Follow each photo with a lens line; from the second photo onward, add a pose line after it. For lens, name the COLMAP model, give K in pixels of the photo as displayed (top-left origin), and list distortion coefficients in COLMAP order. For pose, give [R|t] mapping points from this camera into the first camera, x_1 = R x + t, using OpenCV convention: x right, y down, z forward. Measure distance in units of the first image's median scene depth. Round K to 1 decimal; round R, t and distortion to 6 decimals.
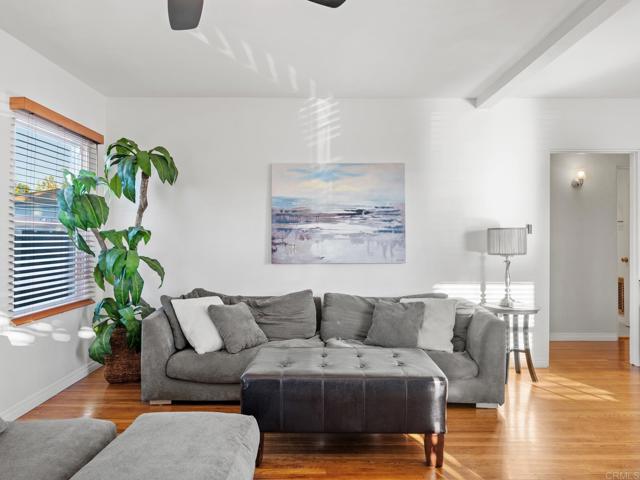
lens RADIAL K [[458.5, 0, 320.4], [0, 458.5, 229.1], [0, 0, 1]] dist [0.003493, 0.002079]
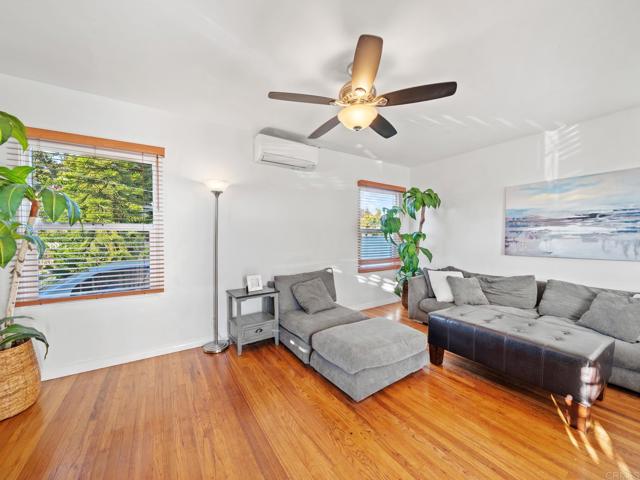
lens RADIAL K [[252.0, 0, 320.0], [0, 252.0, 240.0], [0, 0, 1]] dist [-0.000368, -0.000066]
pose [[0.539872, 0.008186, -0.841707, 0.265819], [0.016680, 0.999652, 0.020421, 0.000750], [0.841582, -0.025064, 0.539548, 0.059373]]
